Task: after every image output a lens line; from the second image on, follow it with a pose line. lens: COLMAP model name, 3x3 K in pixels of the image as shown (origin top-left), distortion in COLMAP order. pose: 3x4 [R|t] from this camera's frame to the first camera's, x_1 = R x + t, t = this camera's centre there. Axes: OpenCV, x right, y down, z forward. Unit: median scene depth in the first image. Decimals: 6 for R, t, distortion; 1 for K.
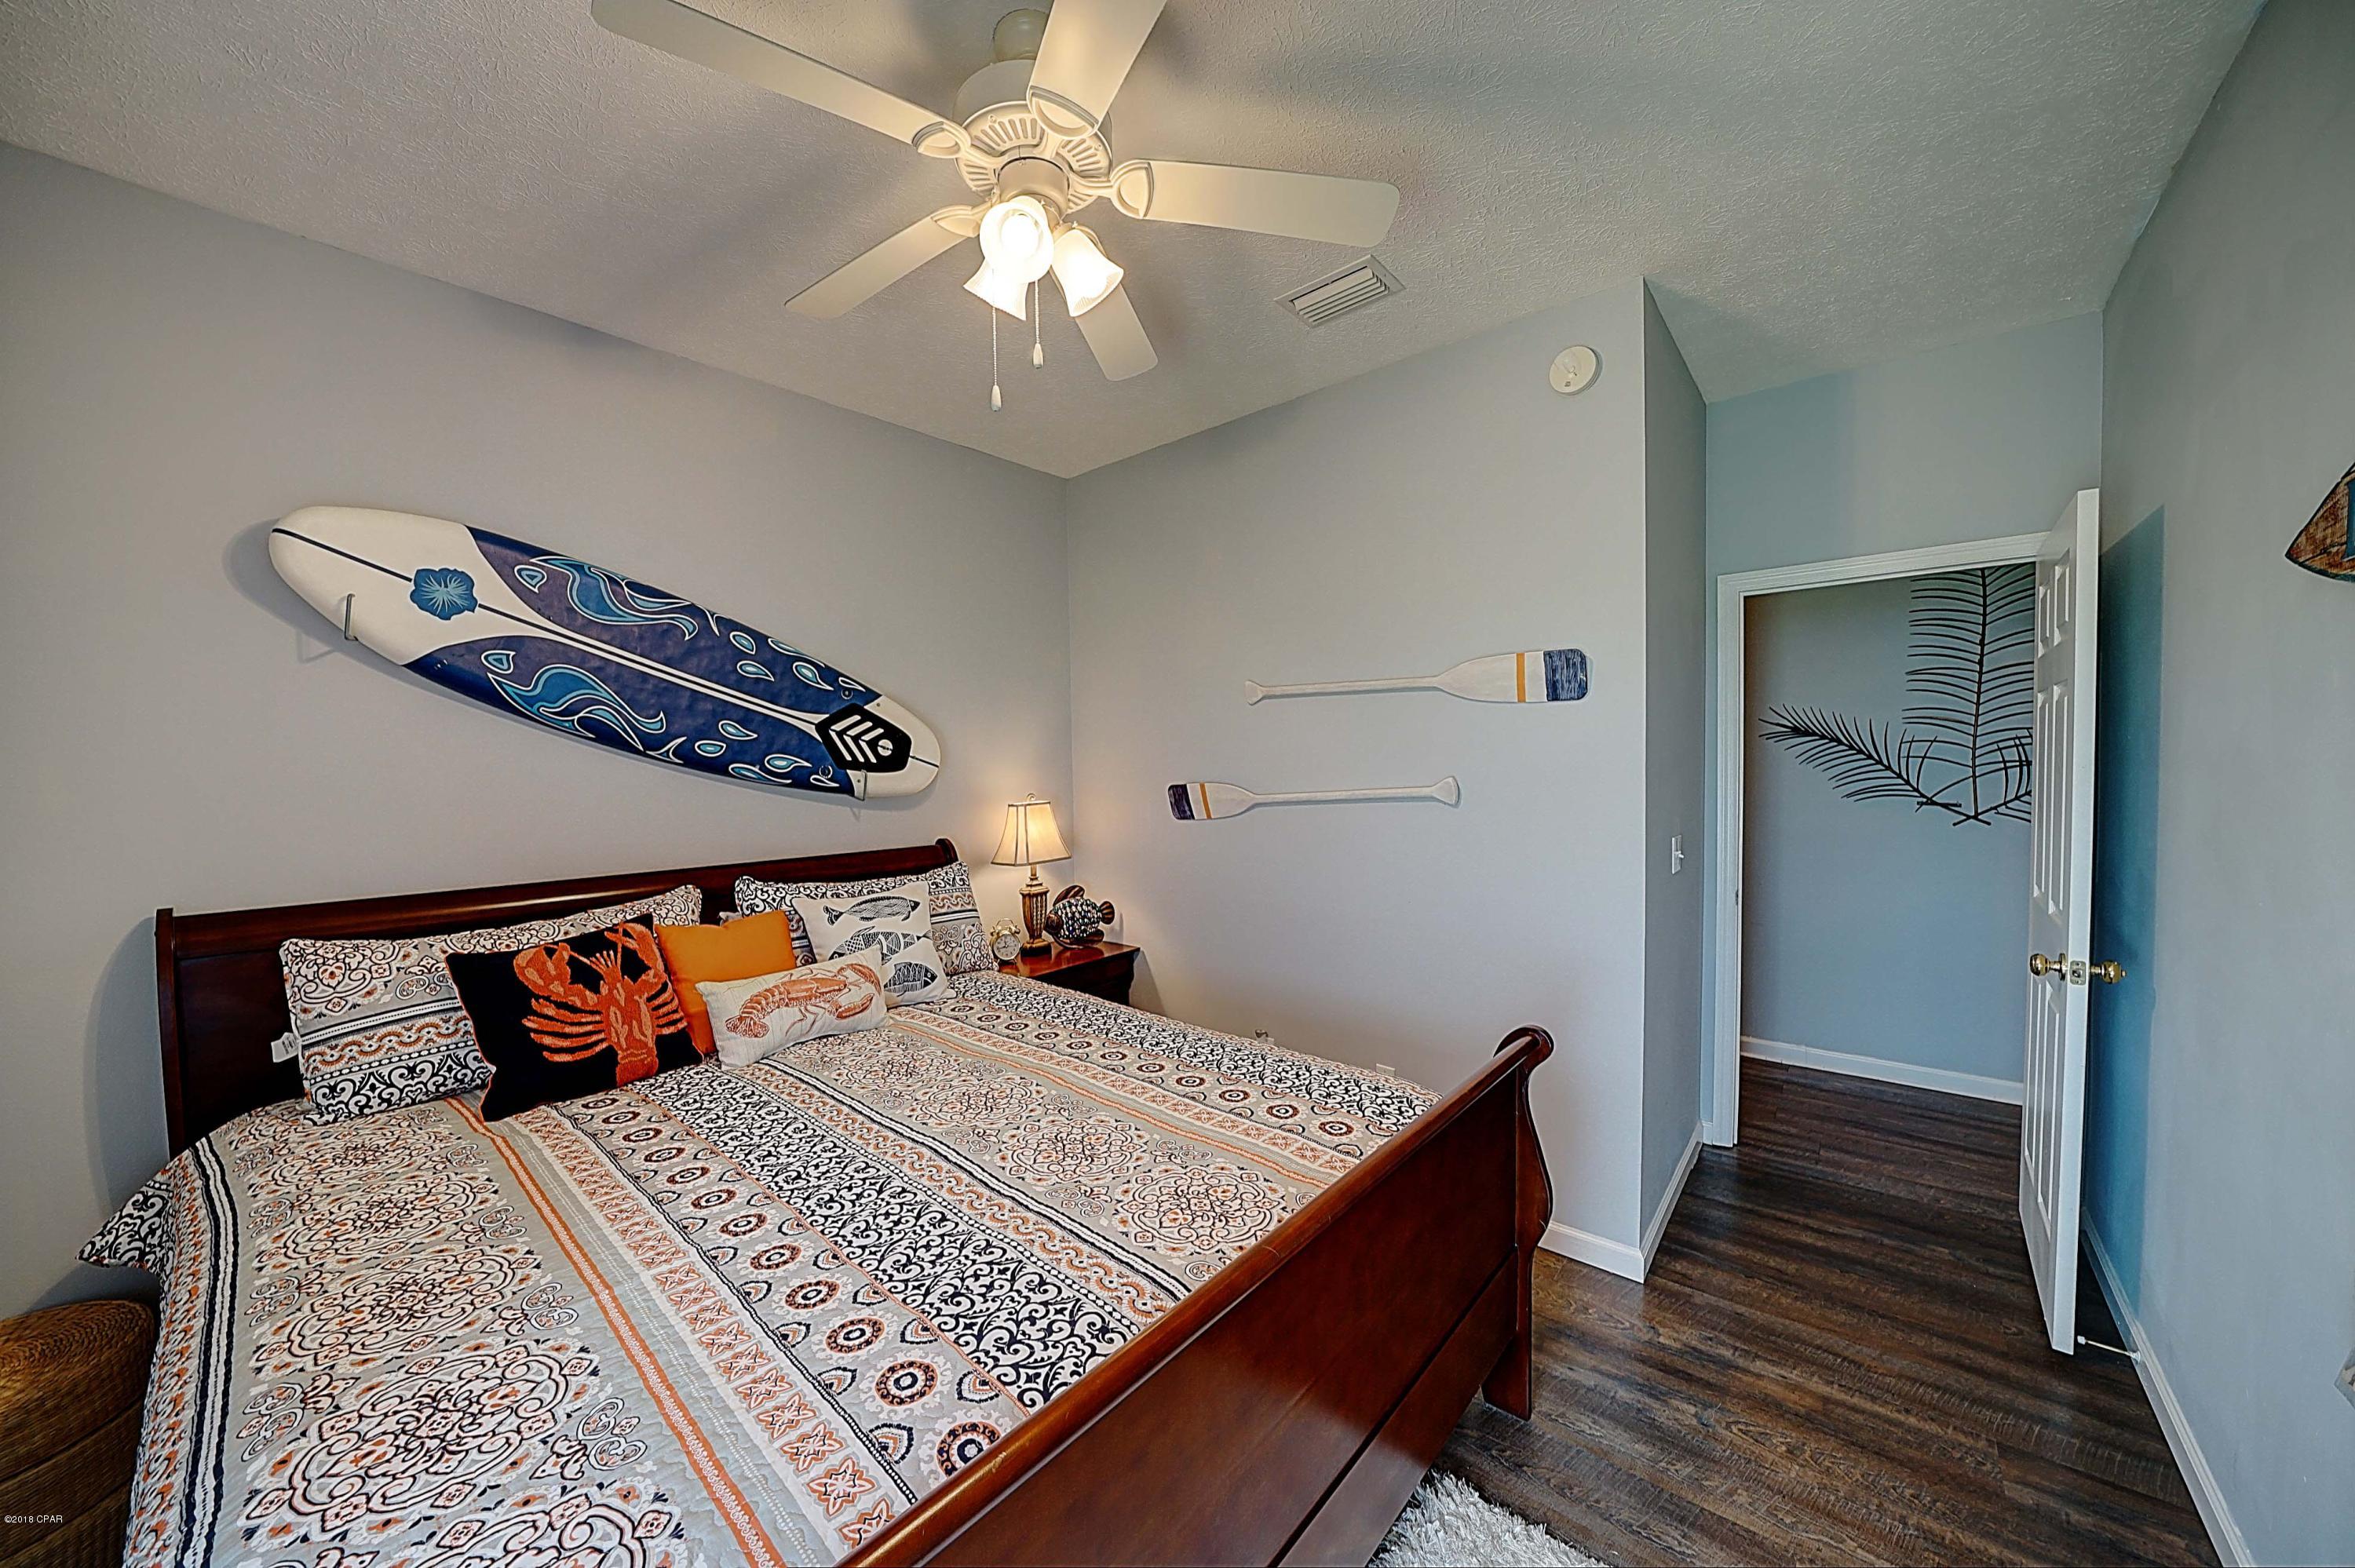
lens RADIAL K [[822.5, 0, 1168.2], [0, 822.5, 793.7], [0, 0, 1]] dist [-0.026310, 0.004271]
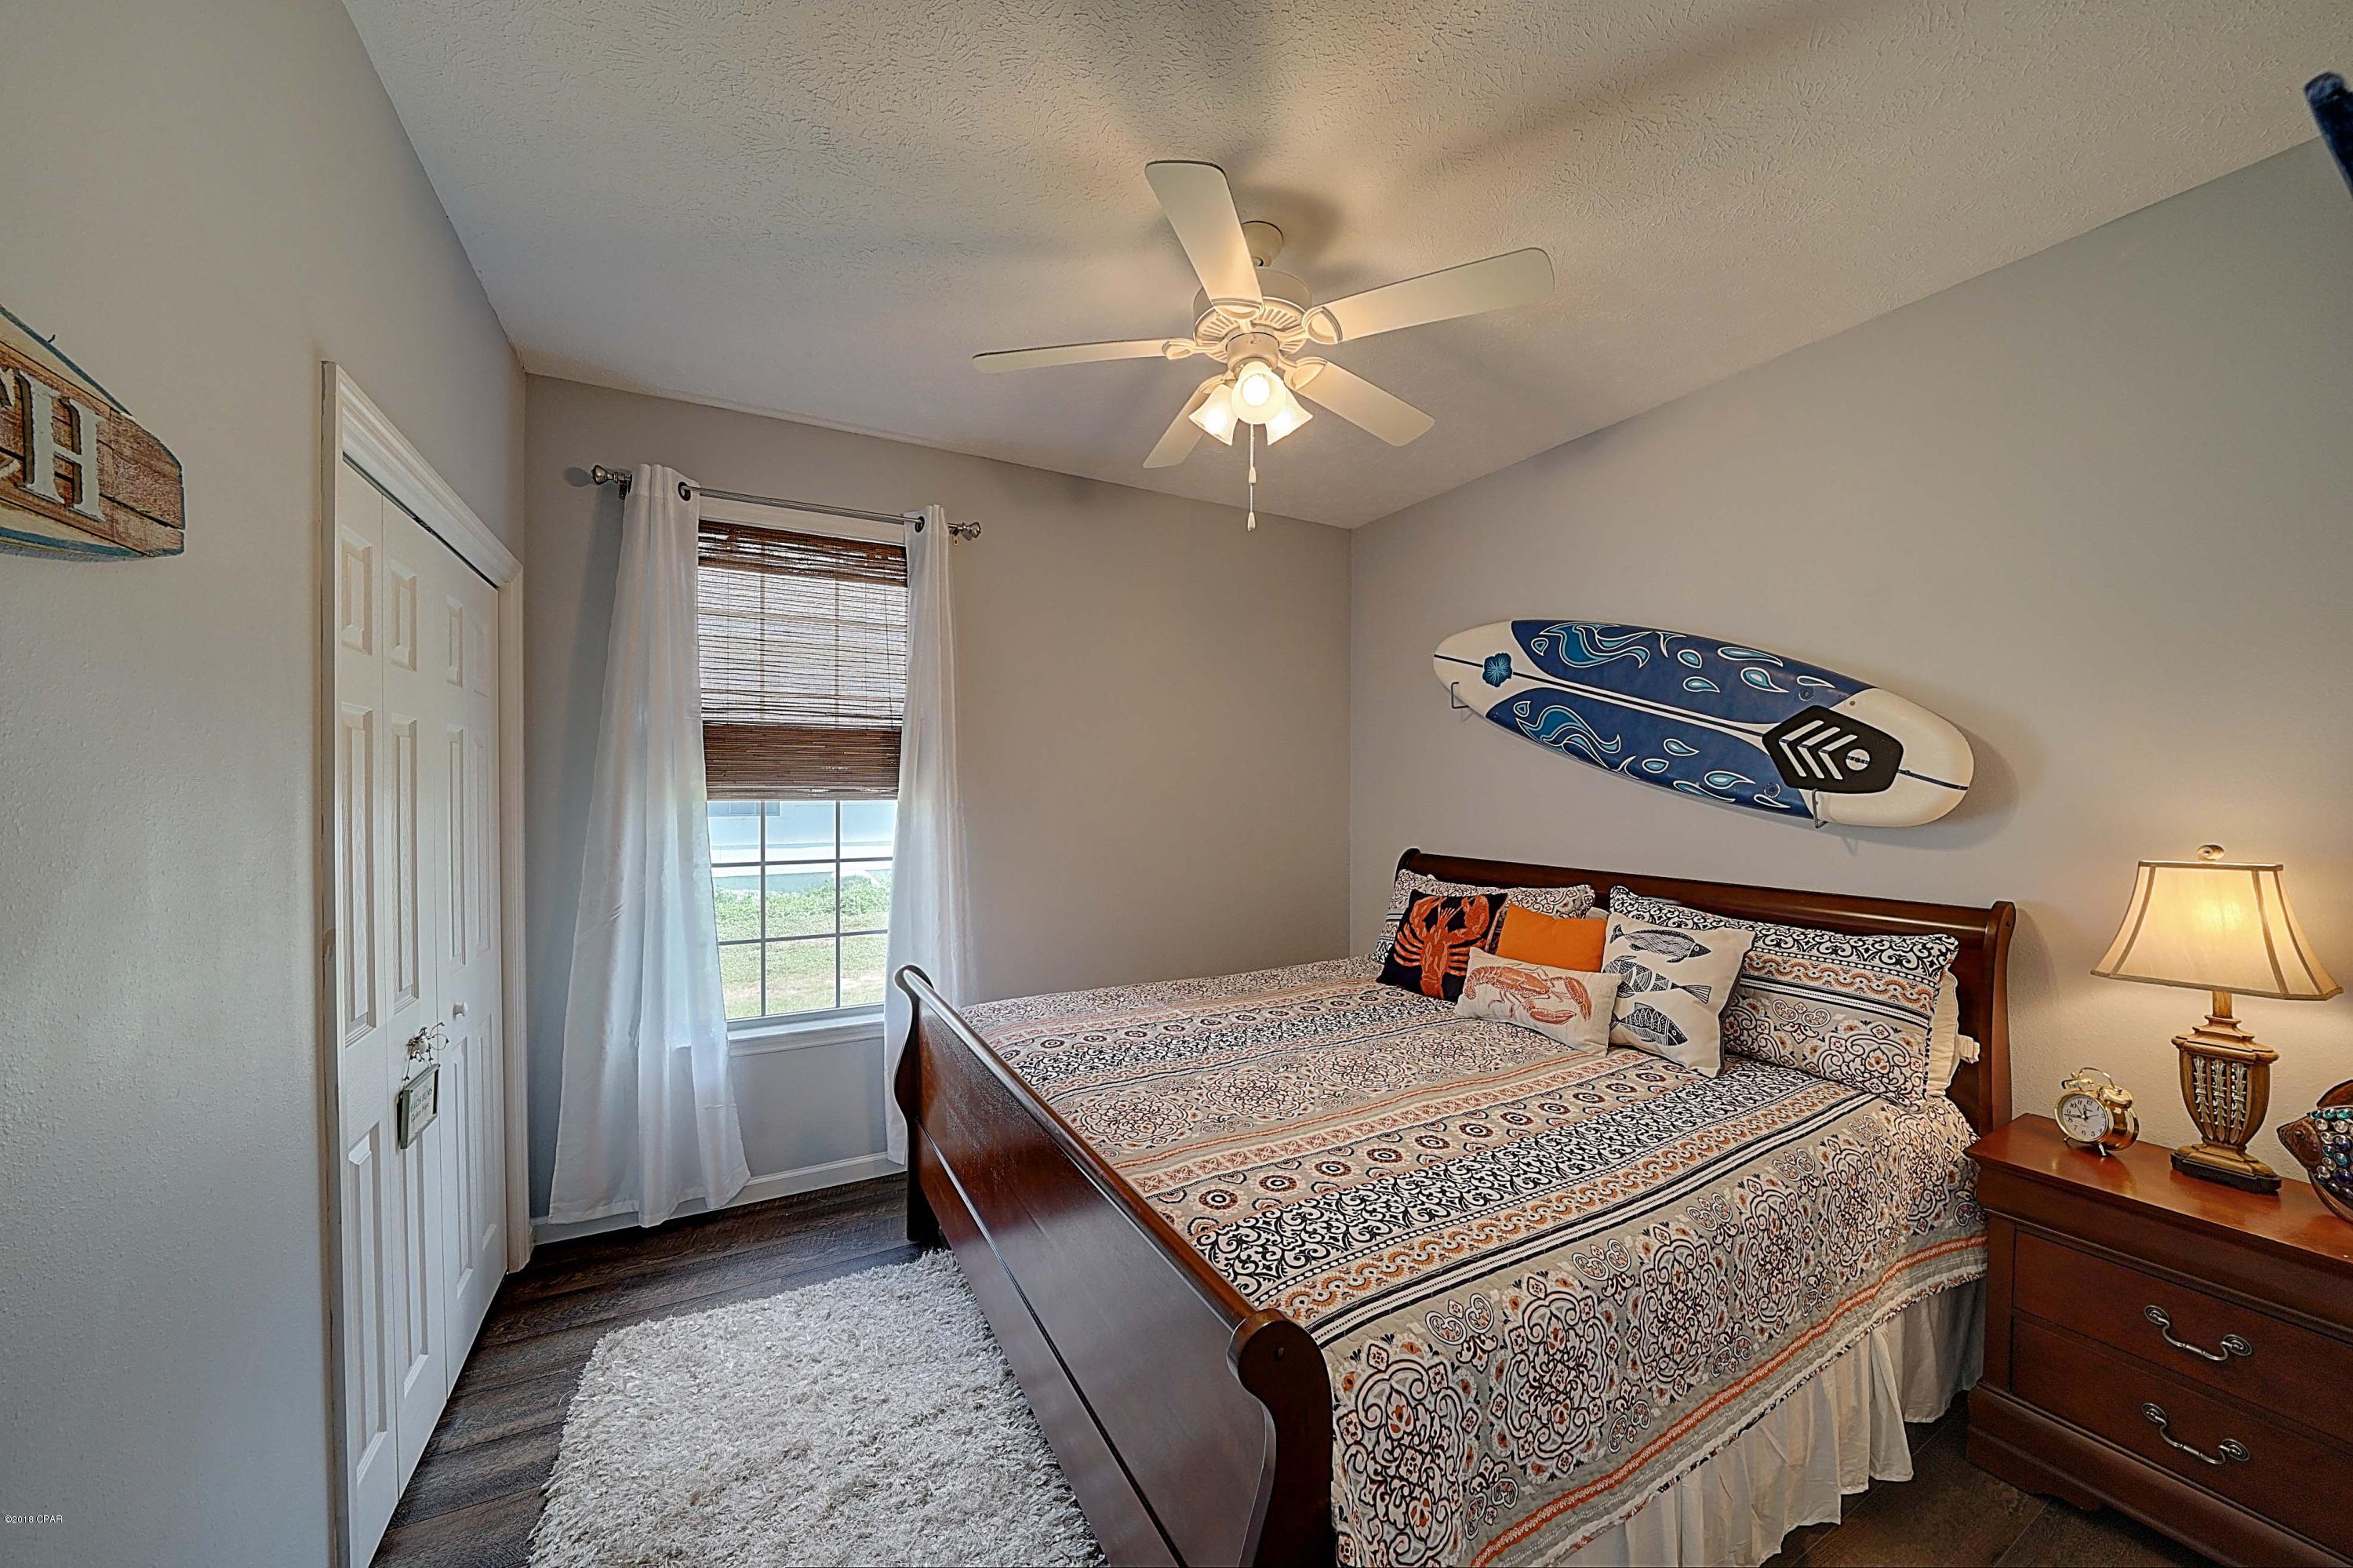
lens RADIAL K [[822.0, 0, 1167.2], [0, 822.0, 793.7], [0, 0, 1]] dist [-0.026310, 0.004271]
pose [[-0.353029, 0.025960, -0.935252, 0.663788], [-0.027273, 0.998905, 0.038022, -0.042307], [0.935215, 0.038929, -0.351934, 0.787104]]
